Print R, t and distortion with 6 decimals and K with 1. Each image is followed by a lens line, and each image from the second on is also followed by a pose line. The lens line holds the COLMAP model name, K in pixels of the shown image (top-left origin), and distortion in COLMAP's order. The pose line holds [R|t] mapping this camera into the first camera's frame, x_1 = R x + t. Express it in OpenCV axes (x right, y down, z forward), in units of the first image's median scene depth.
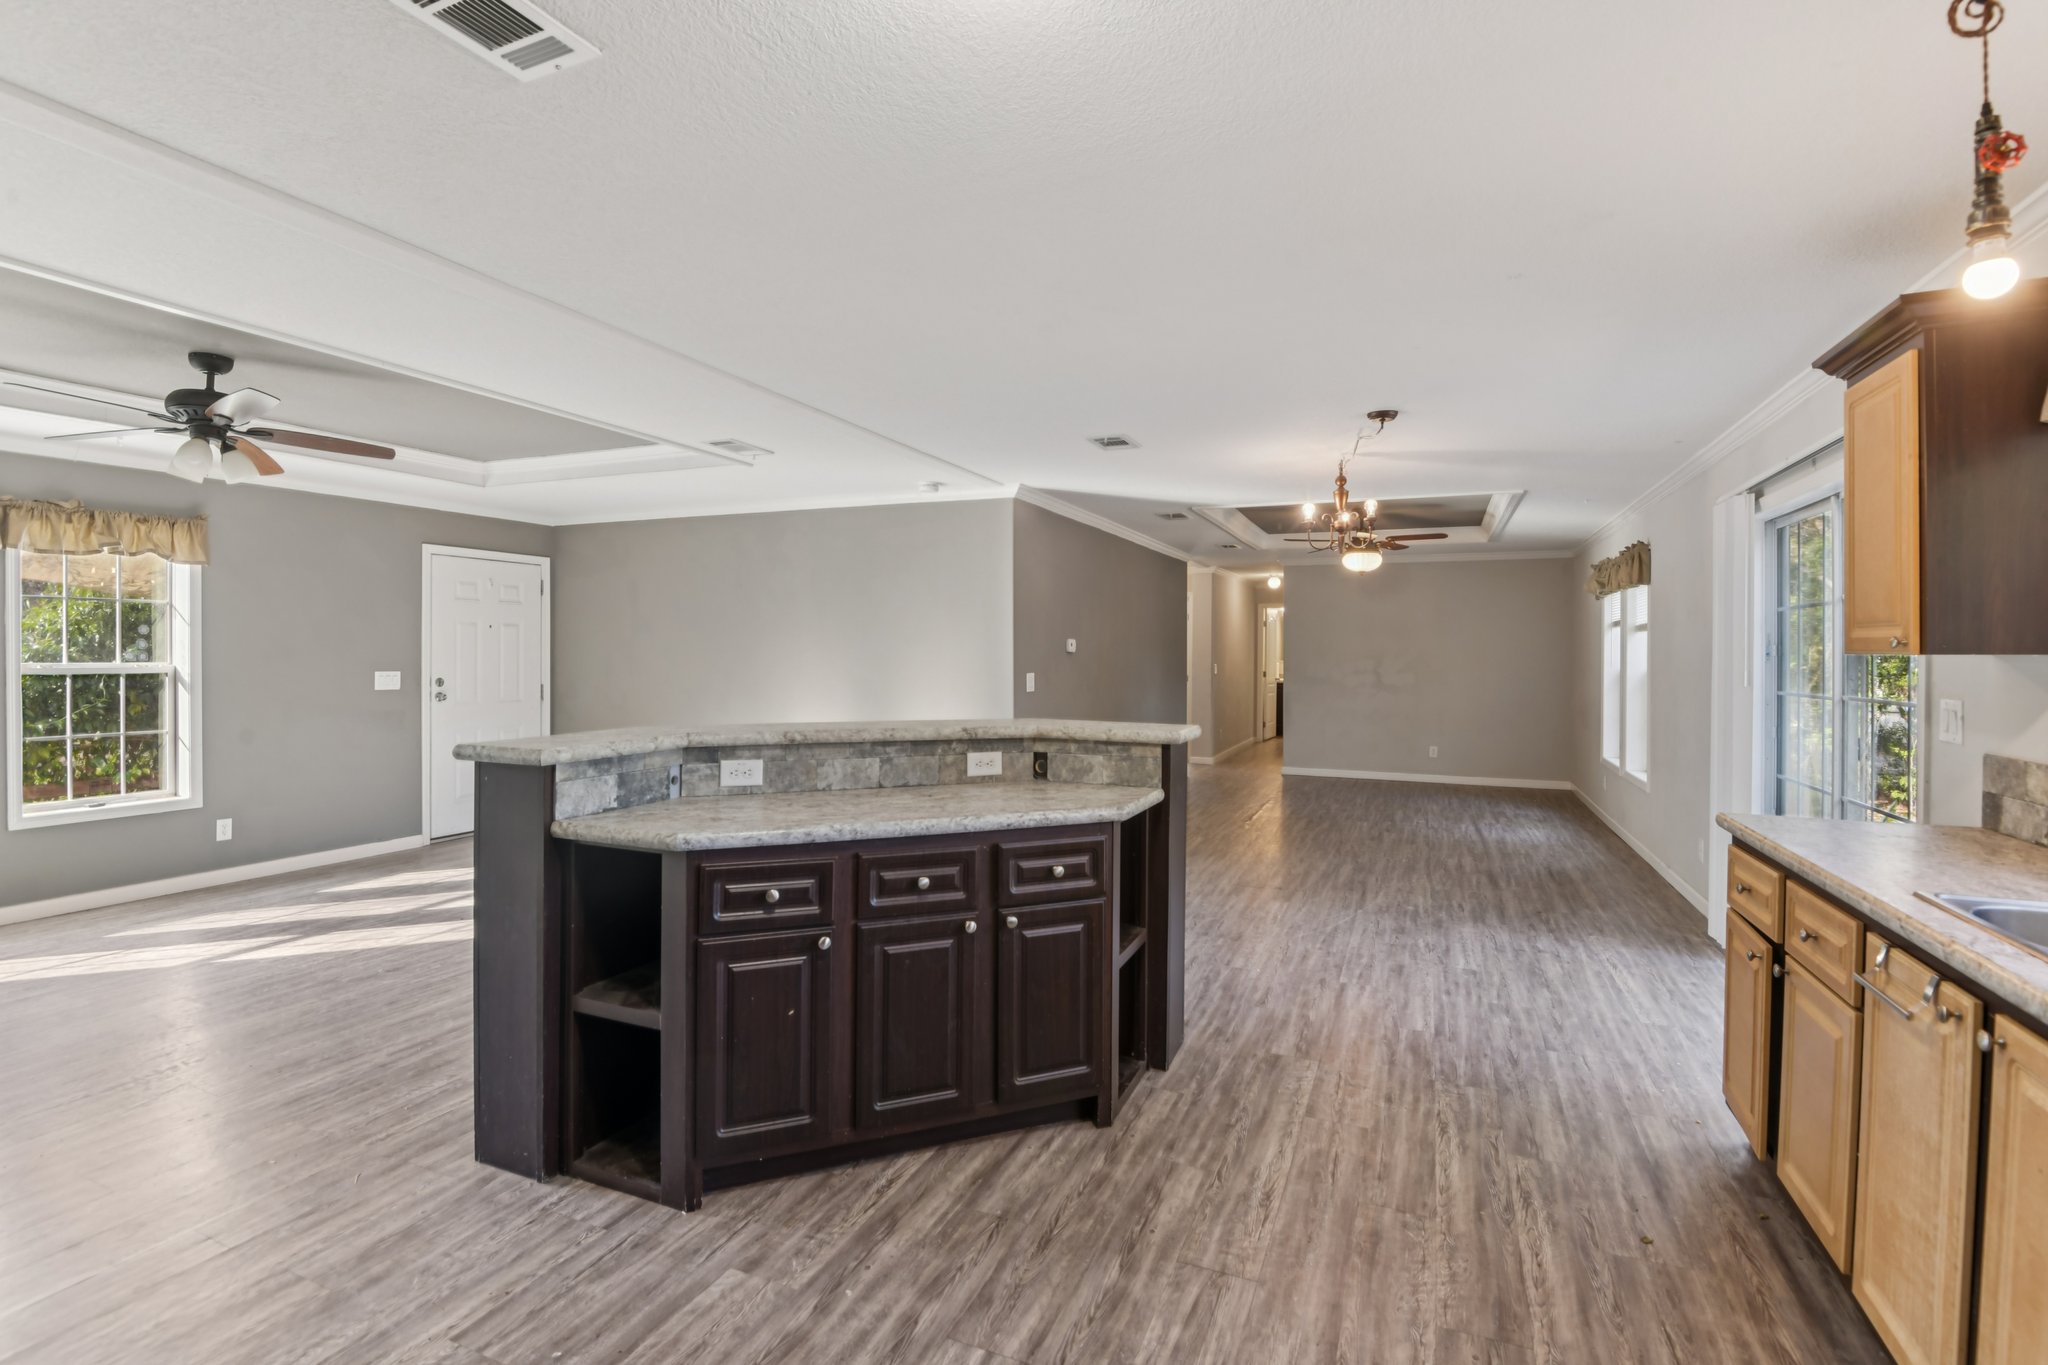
lens RADIAL K [[948.6, 0, 1026.8], [0, 948.6, 653.6], [0, 0, 1]] dist [0.010980, -0.026435]
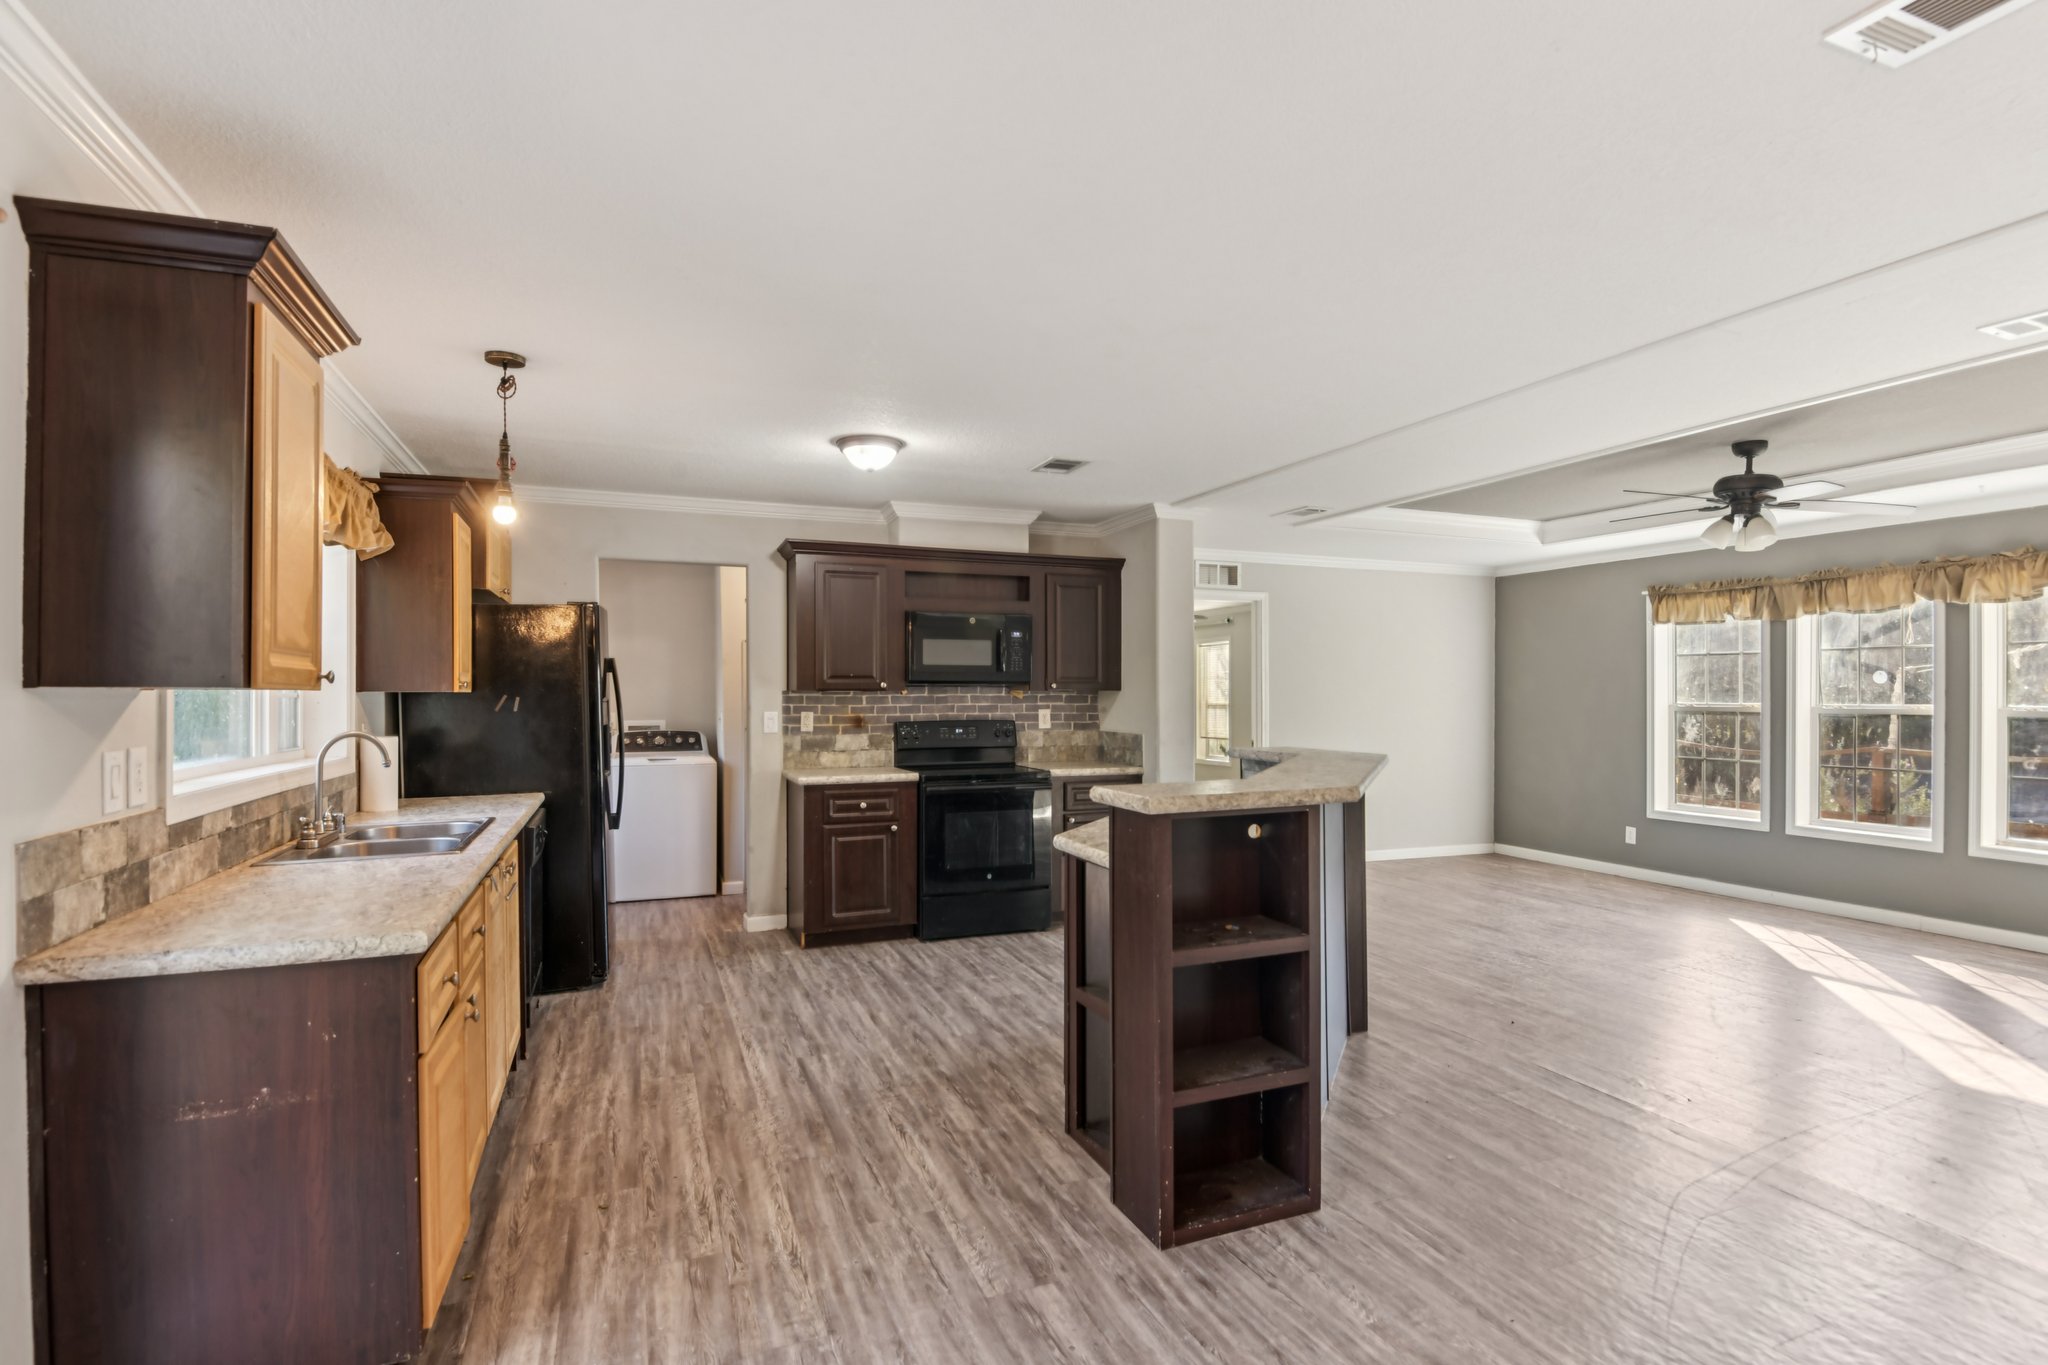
lens RADIAL K [[996.0, 0, 1033.6], [0, 996.0, 701.0], [0, 0, 1]] dist [0.004669, -0.022127]
pose [[-0.707818, 0.002368, -0.706391, 0.931865], [-0.004363, 0.999961, 0.007724, 0.001233], [0.706381, 0.008549, -0.707780, 1.810653]]
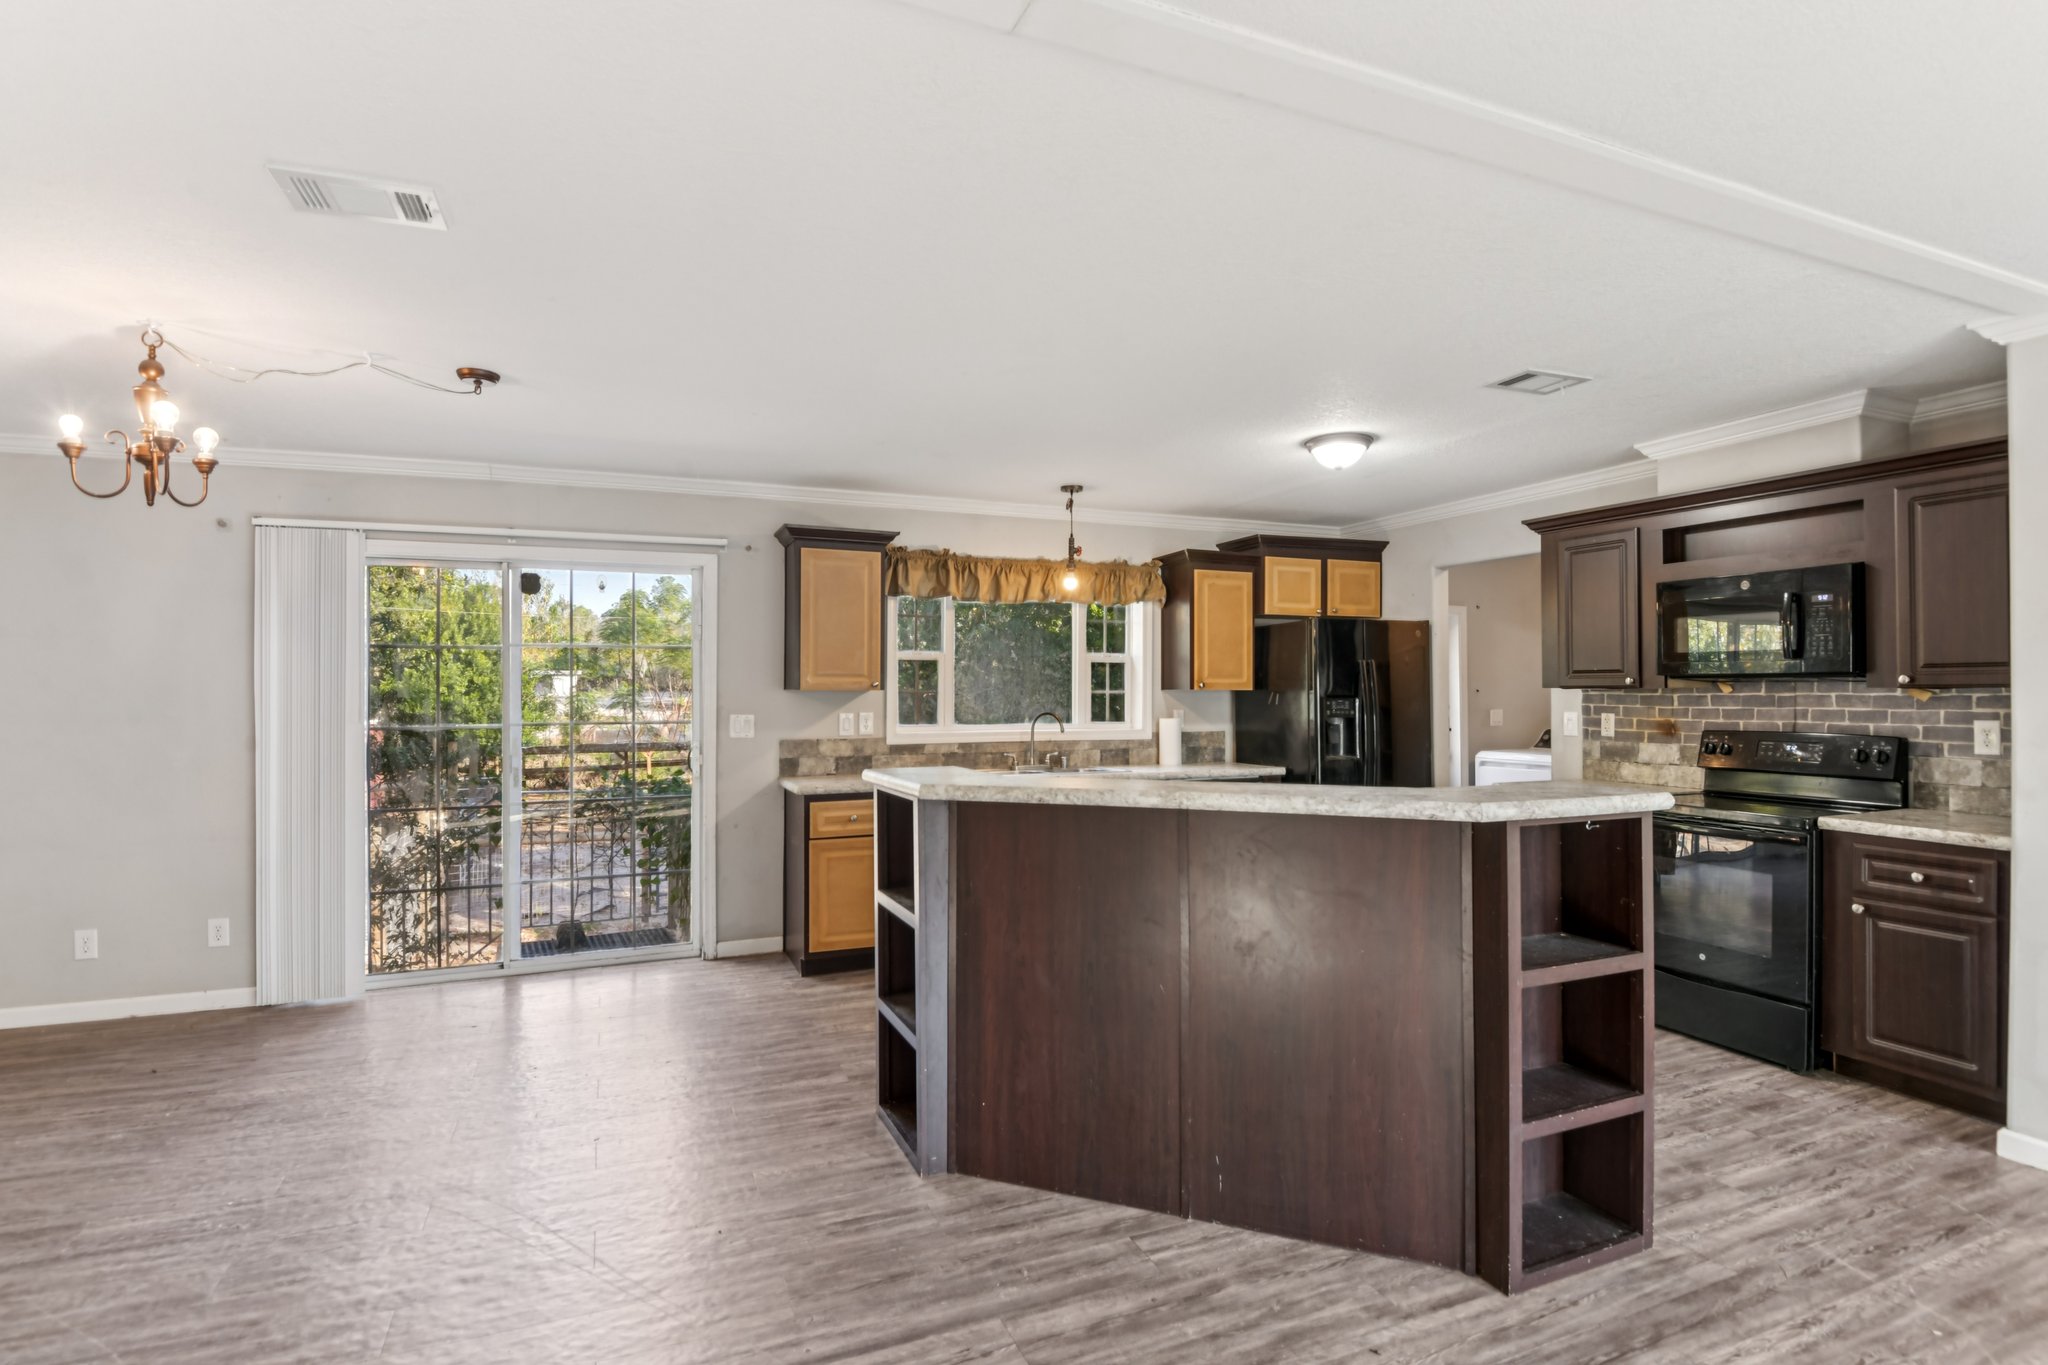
lens RADIAL K [[996.6, 0, 1024.0], [0, 996.6, 682.5], [0, 0, 1]] dist [0.002037, -0.020362]
pose [[-0.712759, 0.001866, 0.701407, -0.774231], [0.000391, 0.999997, -0.002263, -0.009385], [-0.701409, -0.001339, -0.712758, 1.991047]]
